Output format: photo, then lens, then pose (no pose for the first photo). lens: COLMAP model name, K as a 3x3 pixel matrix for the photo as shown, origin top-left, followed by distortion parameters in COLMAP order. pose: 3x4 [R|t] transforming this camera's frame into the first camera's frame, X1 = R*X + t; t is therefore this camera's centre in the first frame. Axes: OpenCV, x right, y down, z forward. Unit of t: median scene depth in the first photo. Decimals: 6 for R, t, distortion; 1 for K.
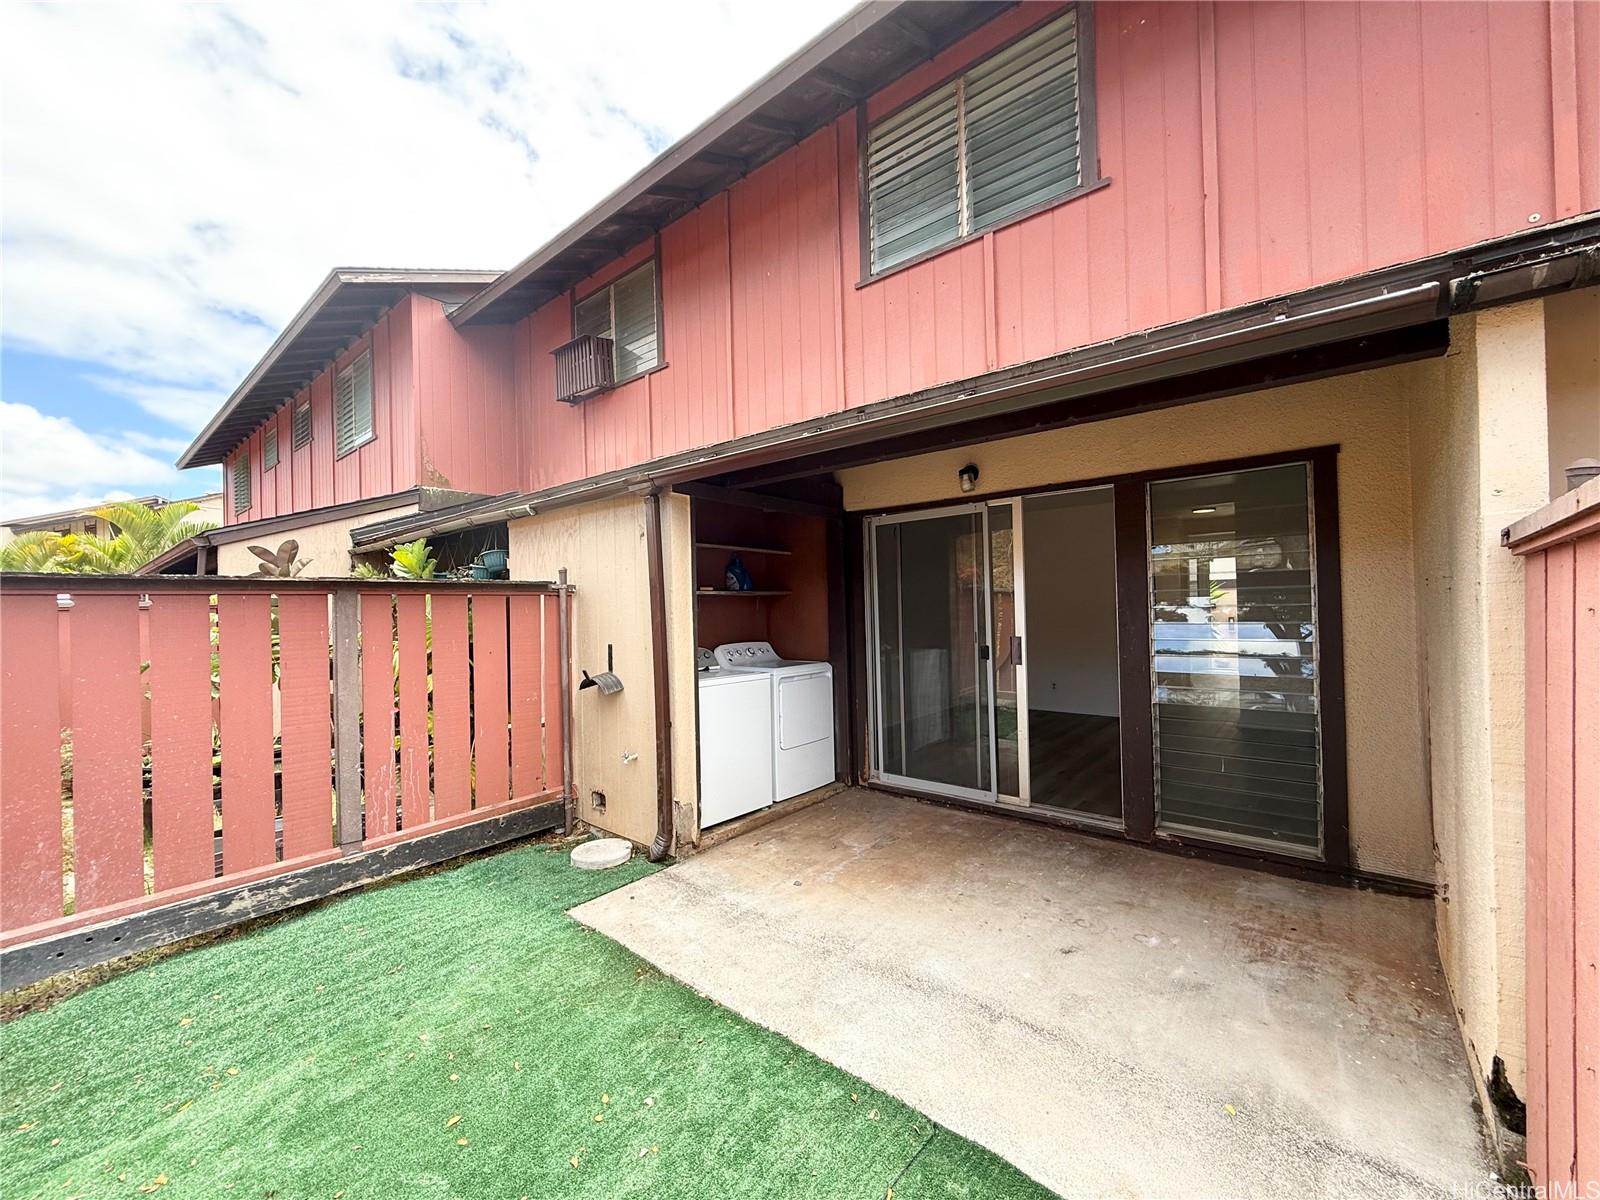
lens RADIAL K [[637.1, 0, 796.1], [0, 637.1, 603.5], [0, 0, 1]] dist [-0.004102, -0.000064]
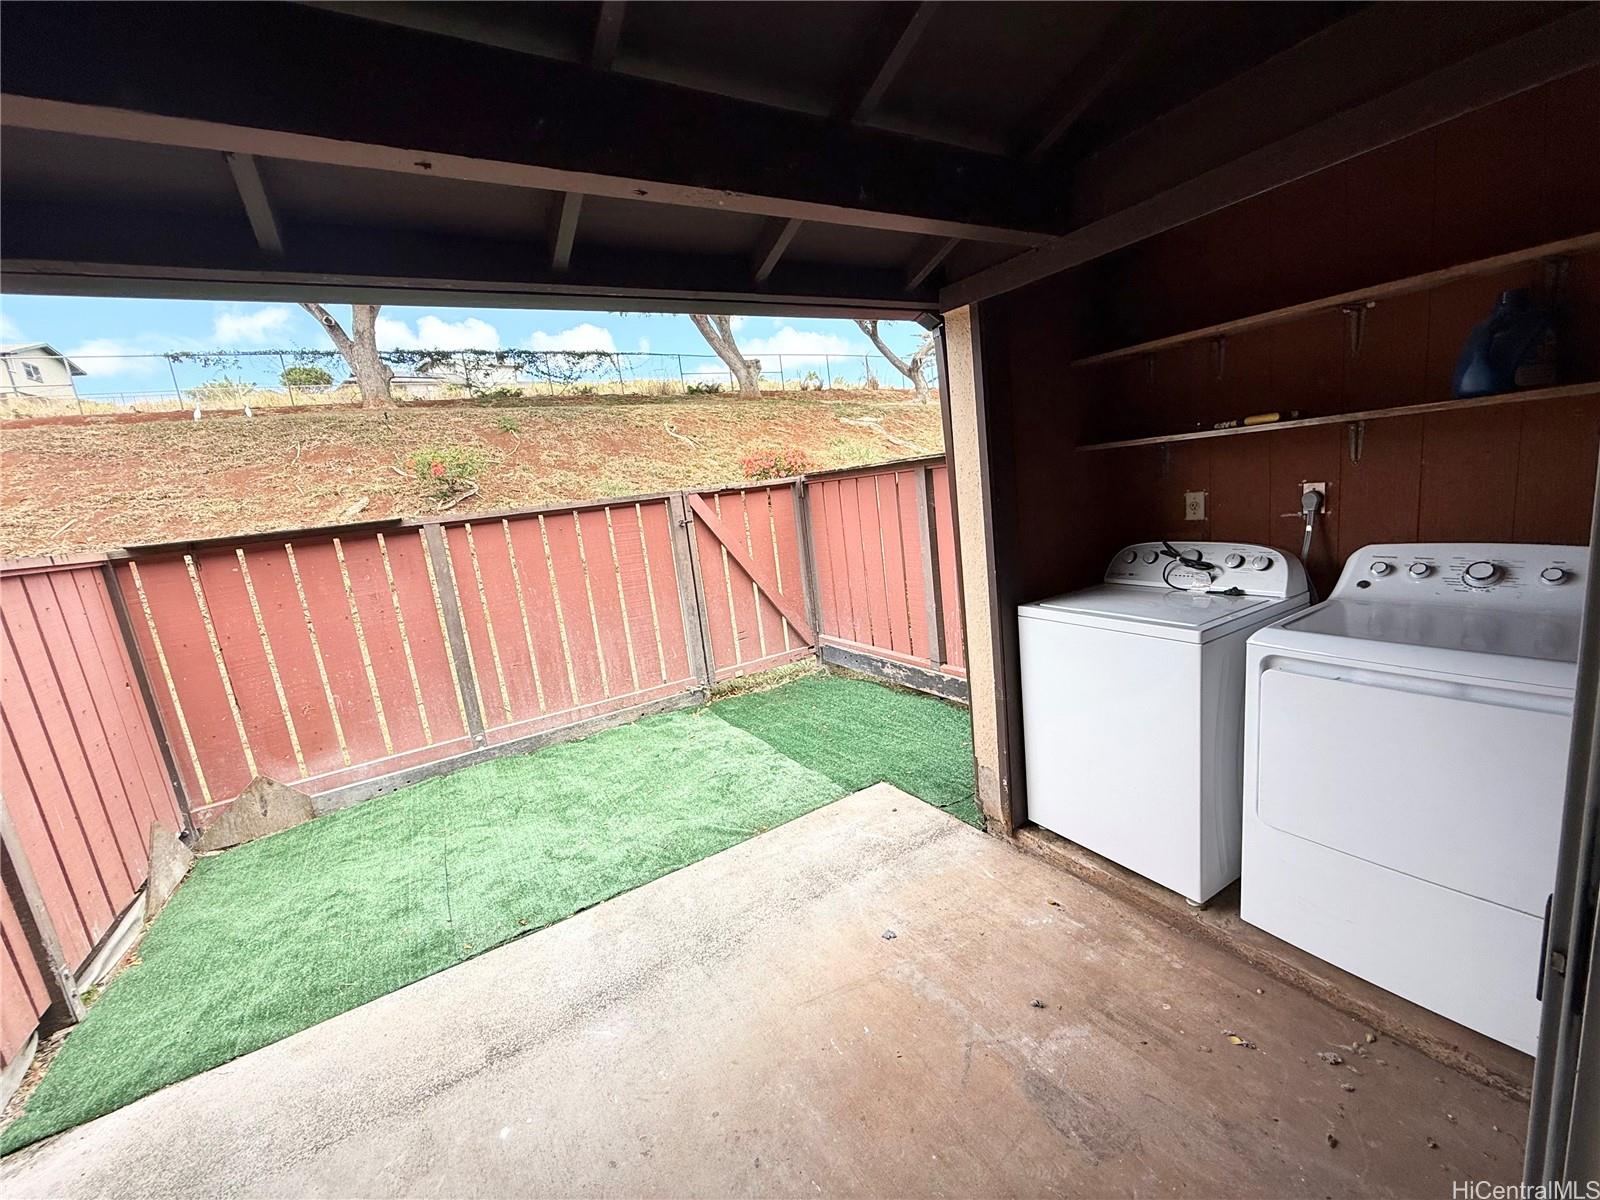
lens RADIAL K [[637.1, 0, 795.9], [0, 637.1, 606.3], [0, 0, 1]] dist [-0.004102, -0.000064]
pose [[-0.316664, 0.233842, -0.919261, 0.584311], [0.130323, 0.970671, 0.202026, -0.037450], [0.939542, -0.055827, -0.337852, 1.202734]]
